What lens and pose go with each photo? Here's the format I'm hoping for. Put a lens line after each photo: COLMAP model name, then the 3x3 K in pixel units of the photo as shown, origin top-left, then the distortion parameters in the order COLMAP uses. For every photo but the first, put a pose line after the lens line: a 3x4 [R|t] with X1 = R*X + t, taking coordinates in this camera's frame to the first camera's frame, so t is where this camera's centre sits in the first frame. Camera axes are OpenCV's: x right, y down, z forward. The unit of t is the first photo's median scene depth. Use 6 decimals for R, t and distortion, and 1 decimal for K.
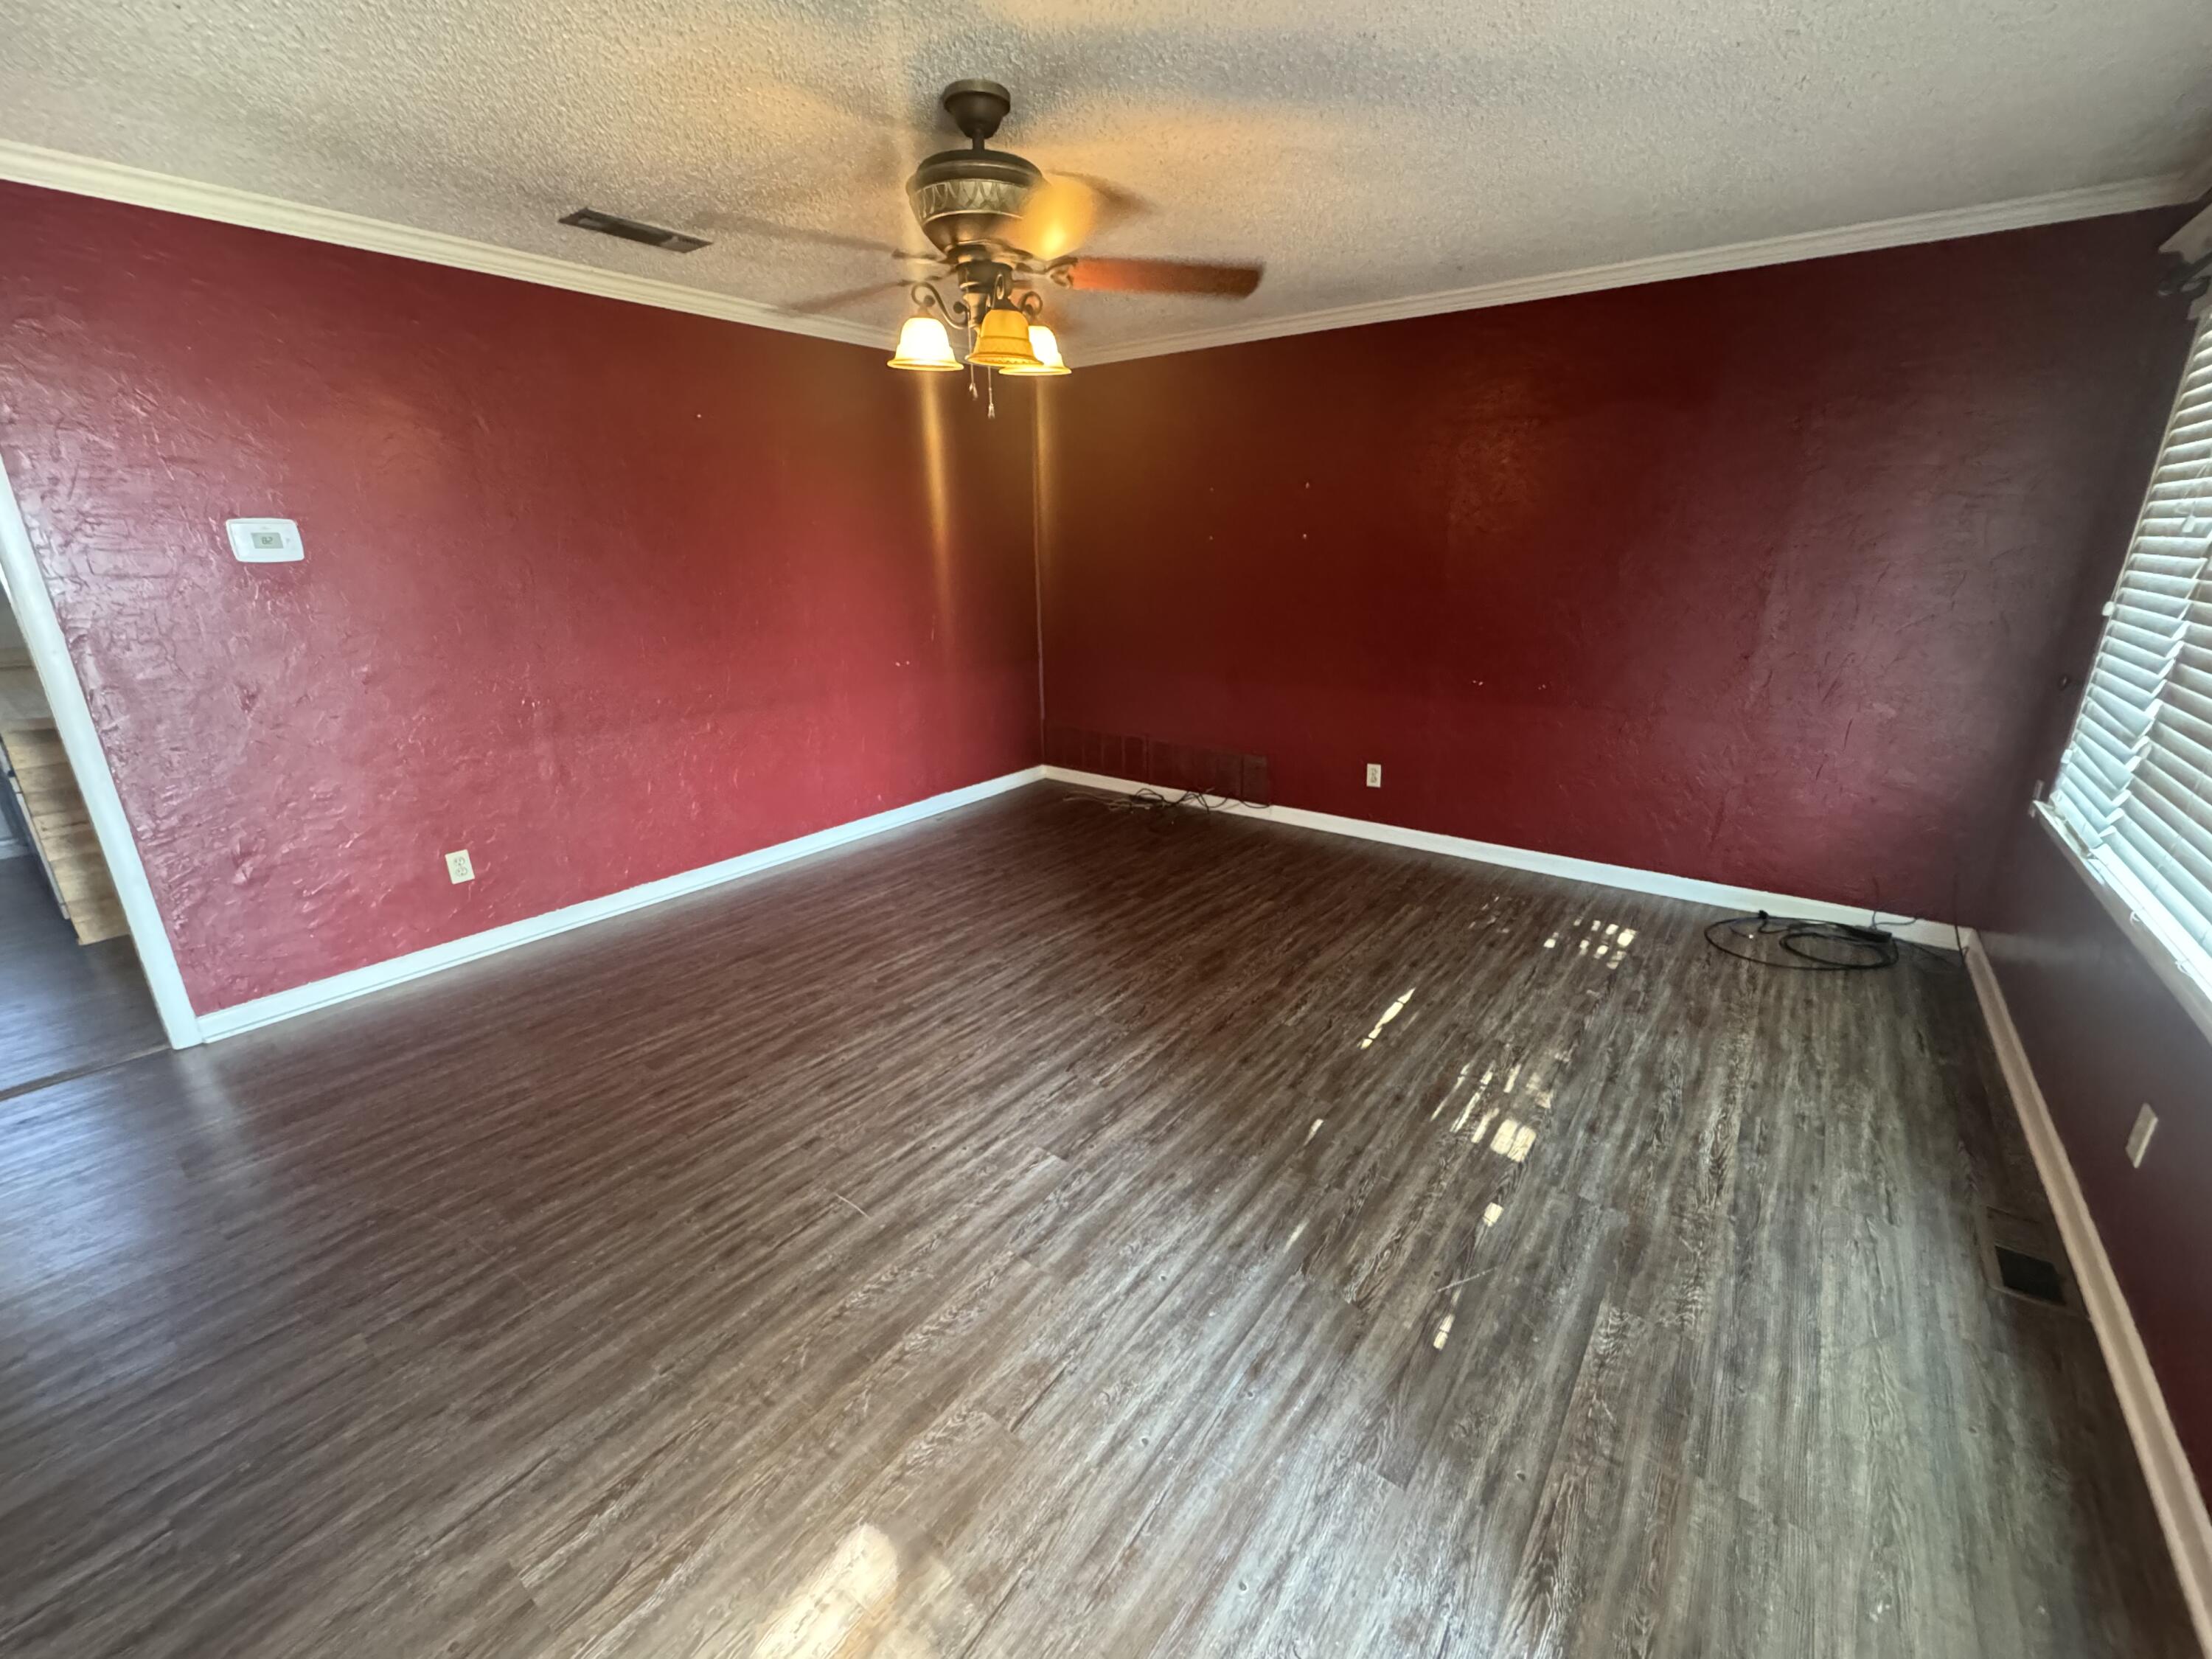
lens RADIAL K [[898.2, 0, 1101.7], [0, 898.2, 825.0], [0, 0, 1]] dist [-0.000572, -0.000491]
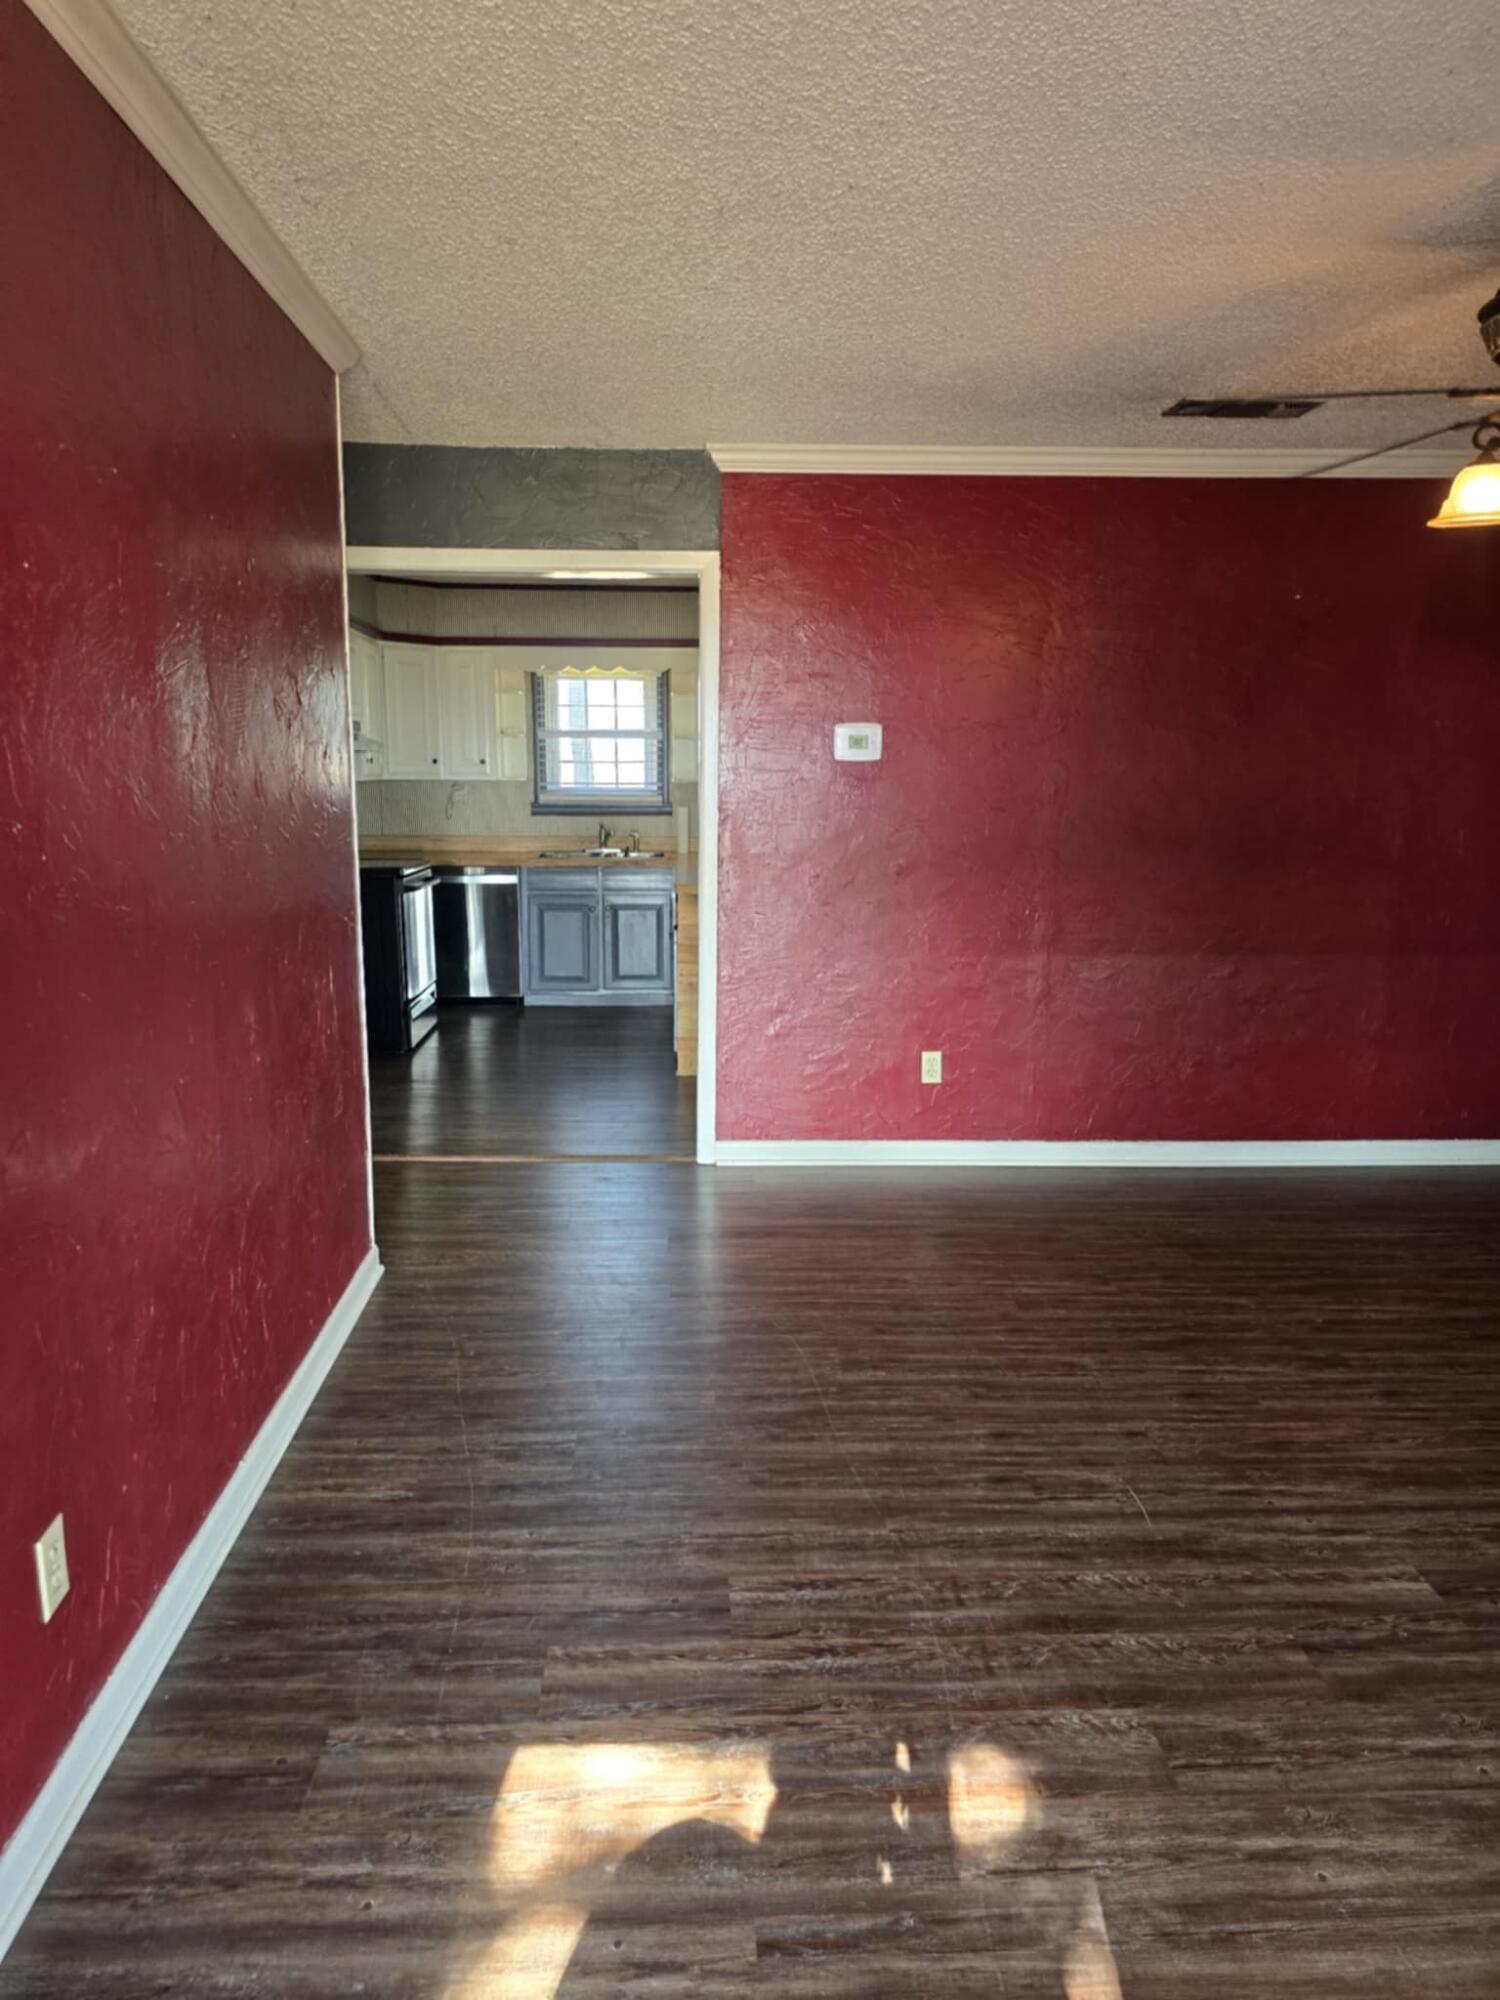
lens RADIAL K [[1342.5, 0, 749.1], [0, 1342.5, 995.6], [0, 0, 1]] dist [0.027661, -0.028401]
pose [[0.643684, 0.137627, -0.752814, 0.324189], [-0.239905, 0.970401, -0.027722, 0.078239], [0.726716, 0.198448, 0.657649, -0.157379]]
